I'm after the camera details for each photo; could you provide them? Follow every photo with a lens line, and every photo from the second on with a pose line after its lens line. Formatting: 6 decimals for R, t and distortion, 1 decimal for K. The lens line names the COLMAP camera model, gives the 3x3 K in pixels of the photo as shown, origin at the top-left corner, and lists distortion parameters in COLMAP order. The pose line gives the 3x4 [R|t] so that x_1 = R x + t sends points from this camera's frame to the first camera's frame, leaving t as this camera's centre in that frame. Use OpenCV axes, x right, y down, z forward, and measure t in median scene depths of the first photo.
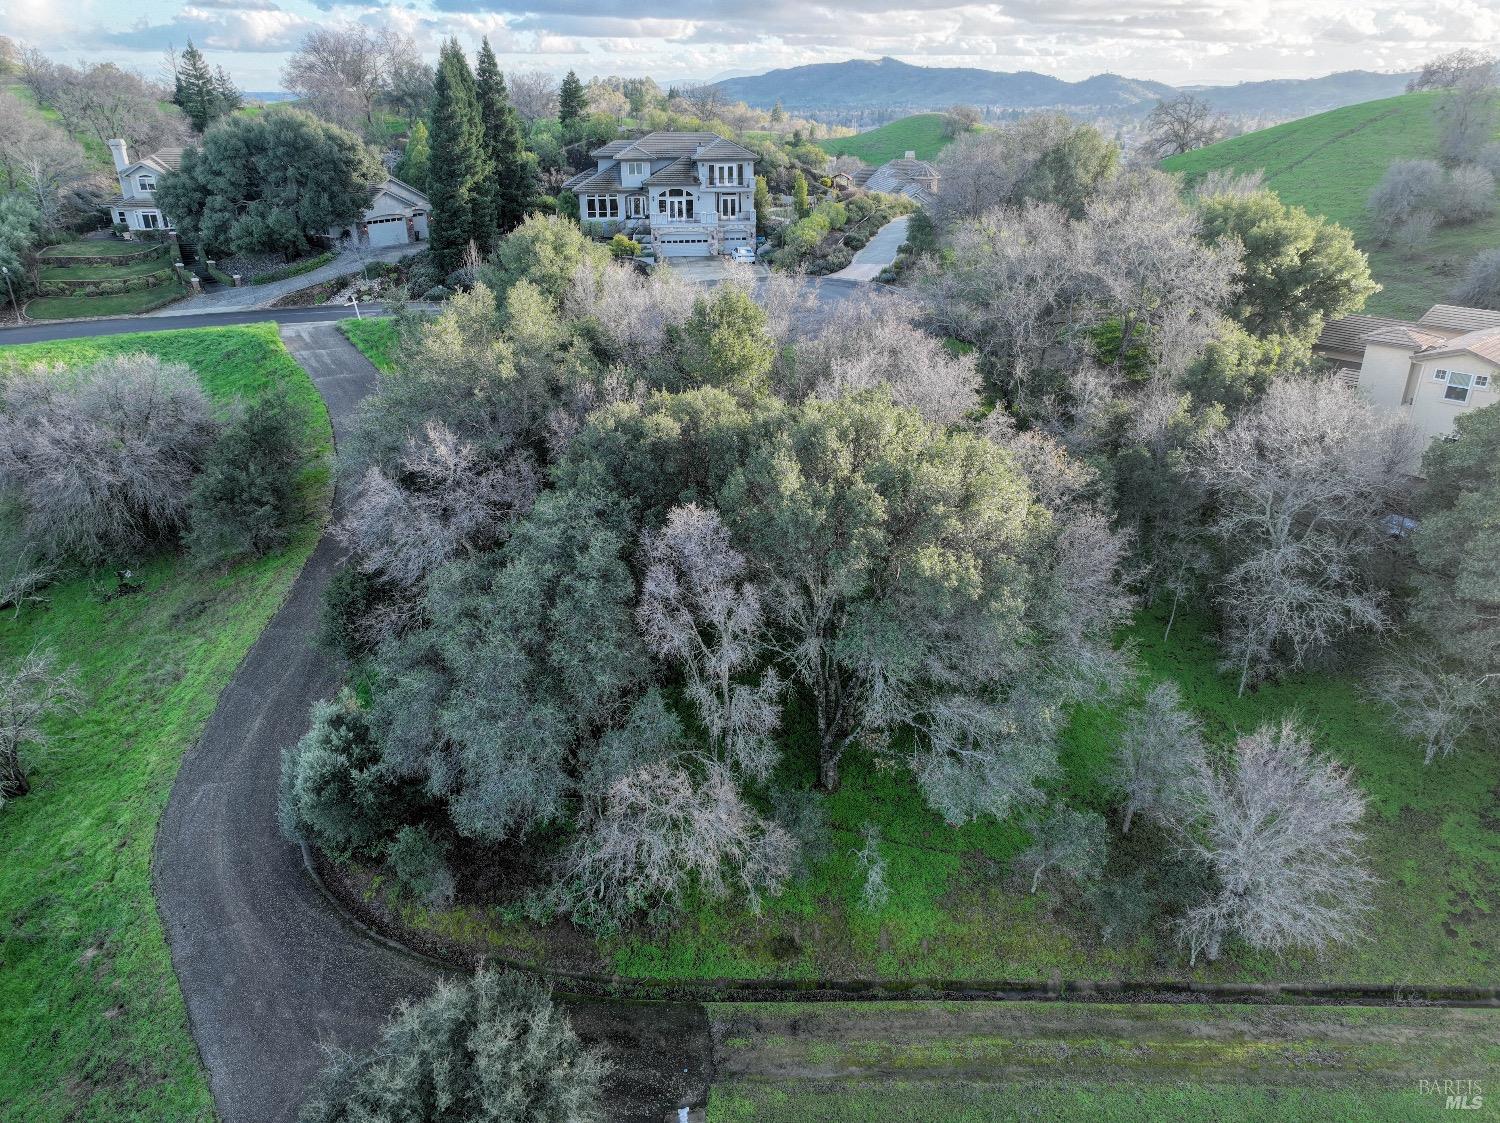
lens RADIAL K [[908.8, 0, 750.0], [0, 908.8, 564.3], [0, 0, 1]] dist [0.006351, 0.007917]
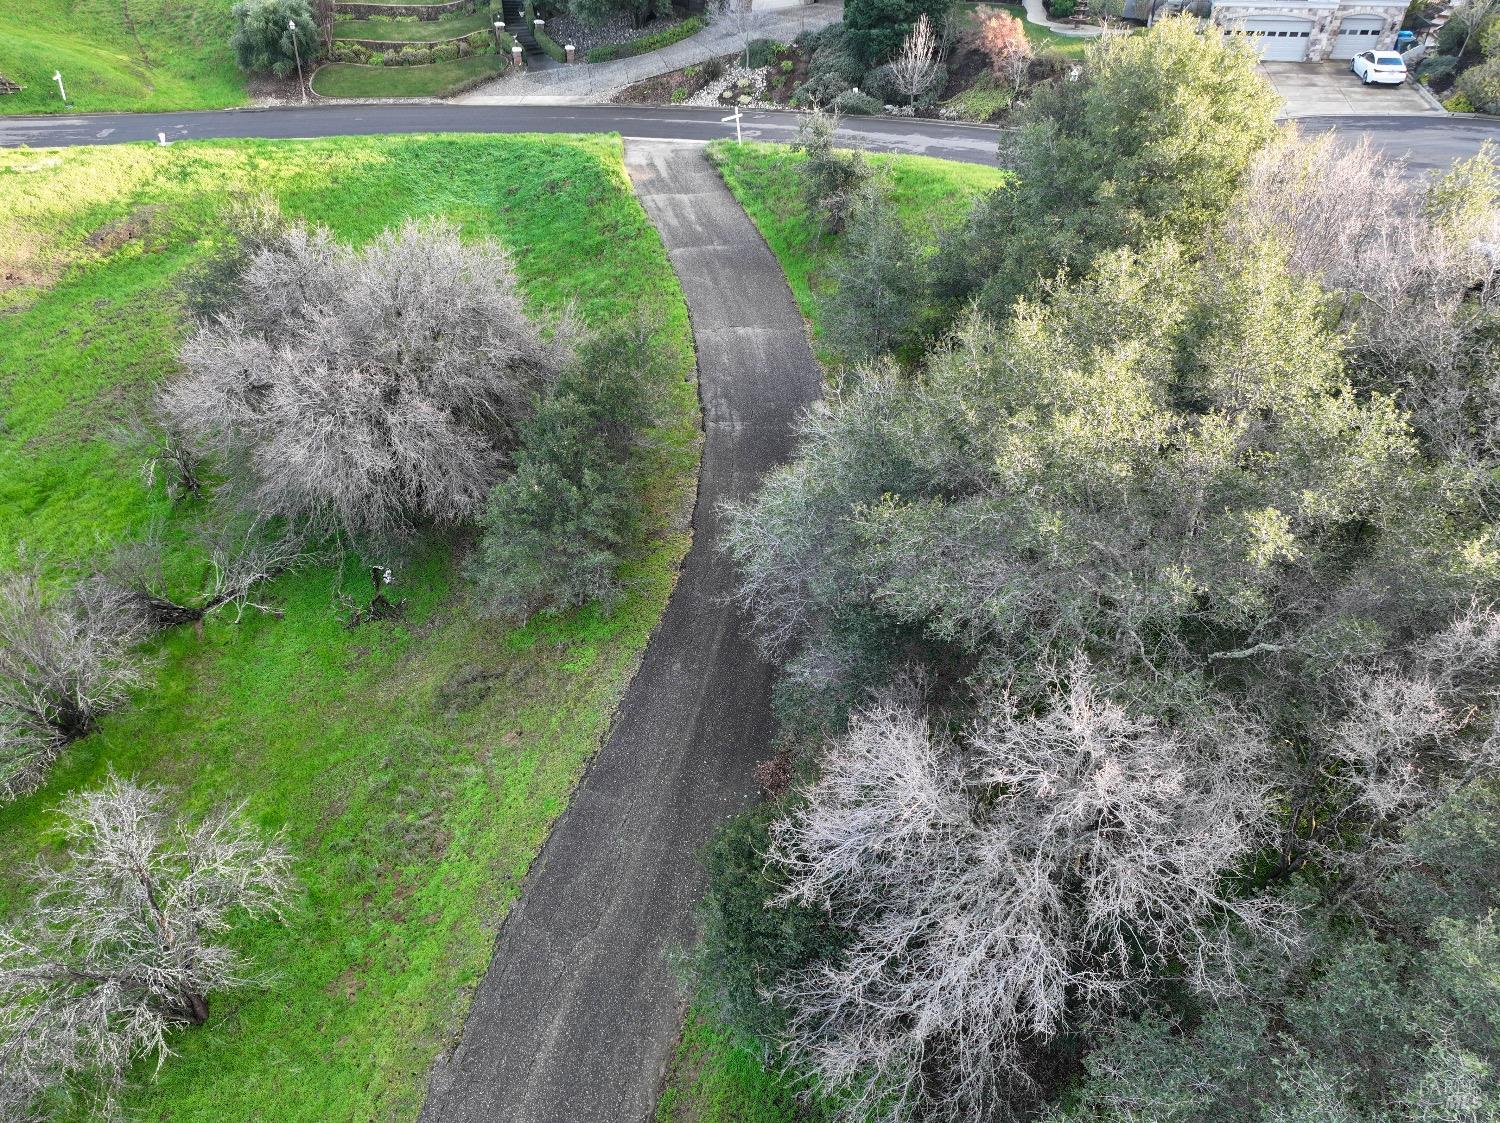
lens RADIAL K [[1057.7, 0, 748.8], [0, 1057.7, 559.4], [0, 0, 1]] dist [-0.002597, 0.017545]
pose [[0.946712, 0.194044, -0.257067, -0.158161], [-0.149693, 0.971788, 0.182262, -0.109576], [0.285182, -0.134069, 0.949051, 0.231789]]
